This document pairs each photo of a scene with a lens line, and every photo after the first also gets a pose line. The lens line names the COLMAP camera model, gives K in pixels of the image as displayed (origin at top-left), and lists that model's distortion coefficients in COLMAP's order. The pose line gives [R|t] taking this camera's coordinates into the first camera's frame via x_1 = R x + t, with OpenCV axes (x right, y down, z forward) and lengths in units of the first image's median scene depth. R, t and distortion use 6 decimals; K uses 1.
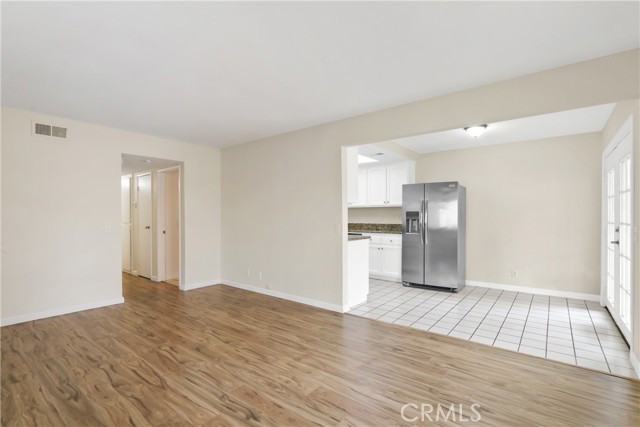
lens RADIAL K [[298.1, 0, 323.4], [0, 298.1, 217.4], [0, 0, 1]] dist [-0.018158, 0.002706]
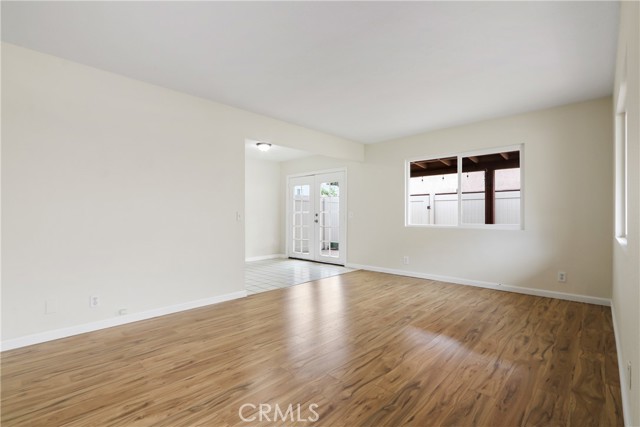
lens RADIAL K [[298.1, 0, 323.1], [0, 298.1, 214.6], [0, 0, 1]] dist [-0.018158, 0.002706]
pose [[0.096659, 0.001706, 0.995316, -1.034046], [0.007118, 0.999972, -0.002405, 0.040861], [-0.995292, 0.007317, 0.096644, 0.682381]]
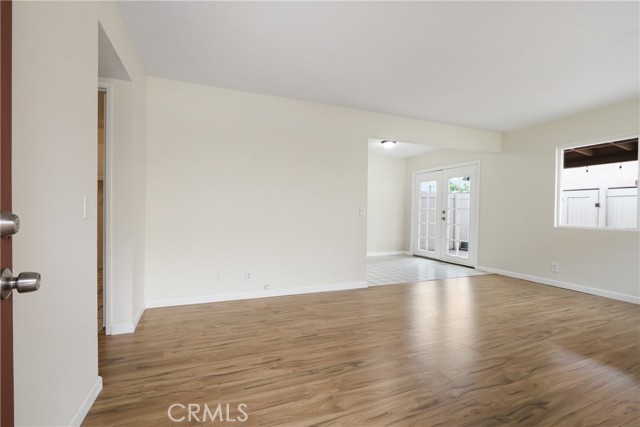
lens RADIAL K [[298.1, 0, 324.4], [0, 298.1, 212.3], [0, 0, 1]] dist [-0.018158, 0.002706]
pose [[0.497791, 0.004976, 0.867283, -1.062996], [-0.008881, 0.999960, -0.000639, 0.047172], [-0.867251, -0.007384, 0.497816, 0.638697]]
